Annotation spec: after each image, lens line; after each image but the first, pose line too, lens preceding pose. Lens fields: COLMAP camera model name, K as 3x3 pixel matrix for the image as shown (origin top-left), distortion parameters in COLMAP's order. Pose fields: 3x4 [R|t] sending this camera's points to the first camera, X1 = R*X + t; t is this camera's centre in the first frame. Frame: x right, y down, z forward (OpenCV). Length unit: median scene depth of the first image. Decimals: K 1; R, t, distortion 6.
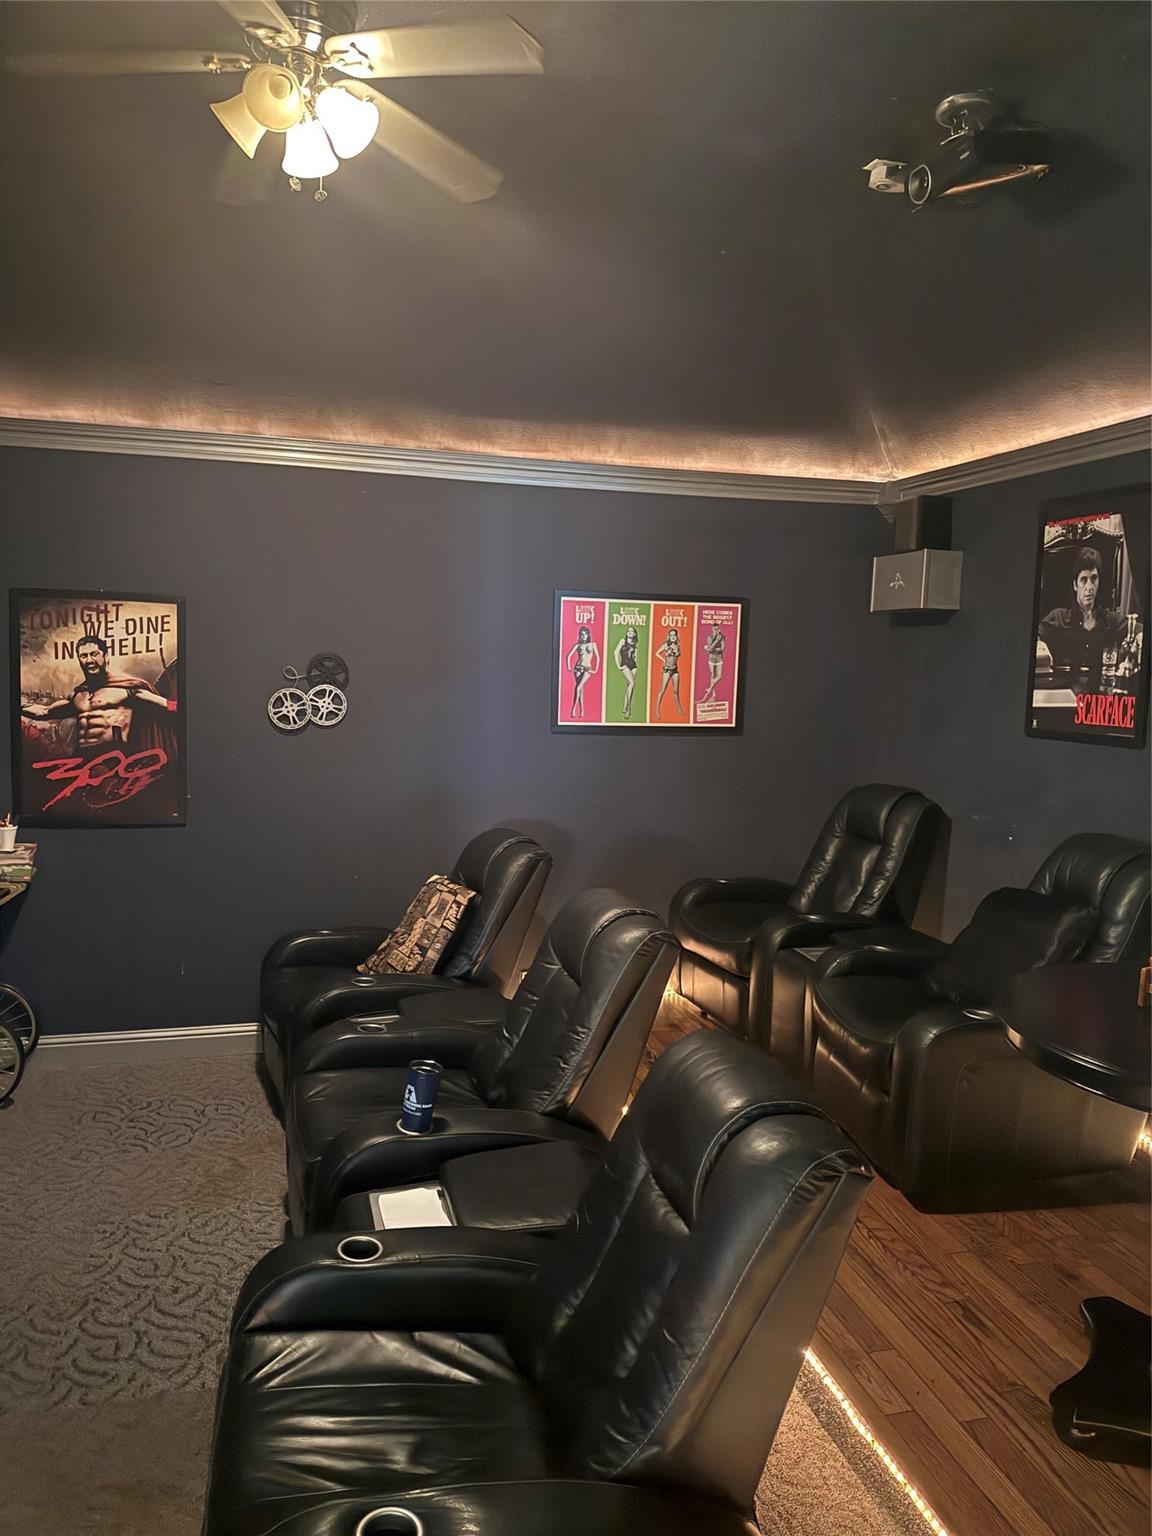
lens RADIAL K [[1085.7, 0, 579.8], [0, 1085.7, 768.0], [0, 0, 1]] dist [0.004005, -0.016727]
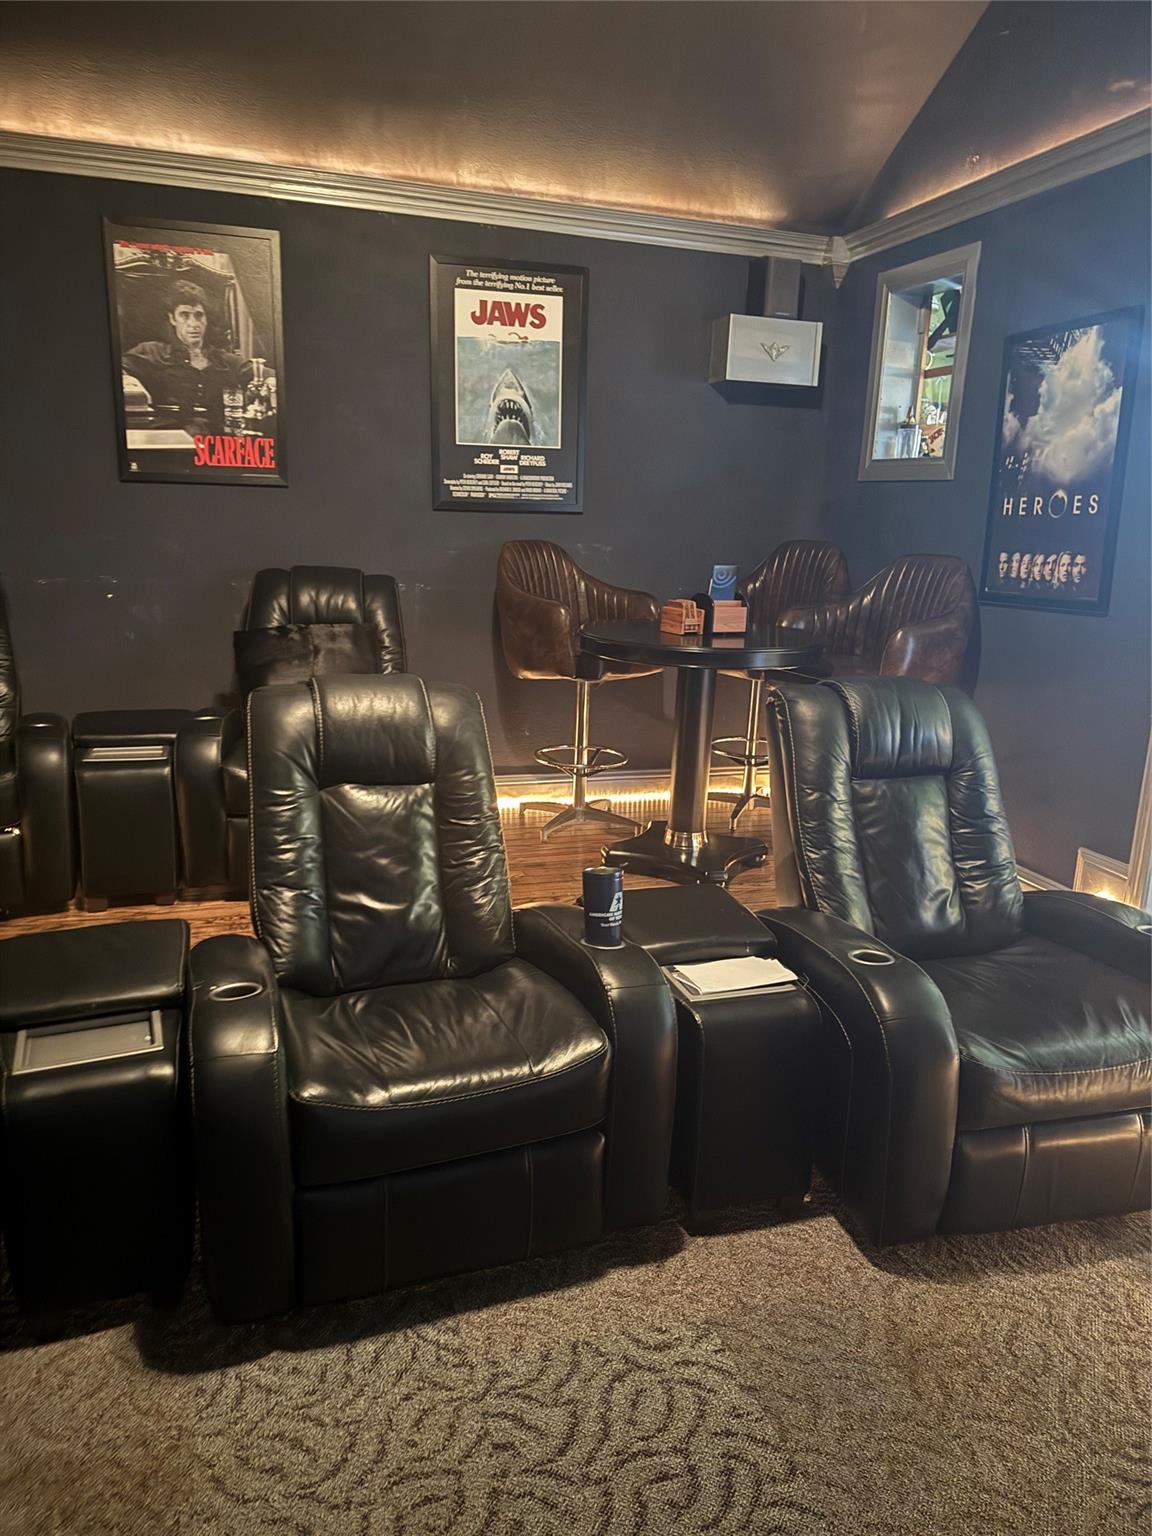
lens RADIAL K [[1085.7, 0, 579.8], [0, 1085.7, 773.3], [0, 0, 1]] dist [0.004005, -0.016727]
pose [[-0.044056, -0.263343, 0.963696, -0.628795], [0.069273, 0.961505, 0.265911, -0.009789], [-0.996624, 0.078473, -0.024117, 0.711905]]
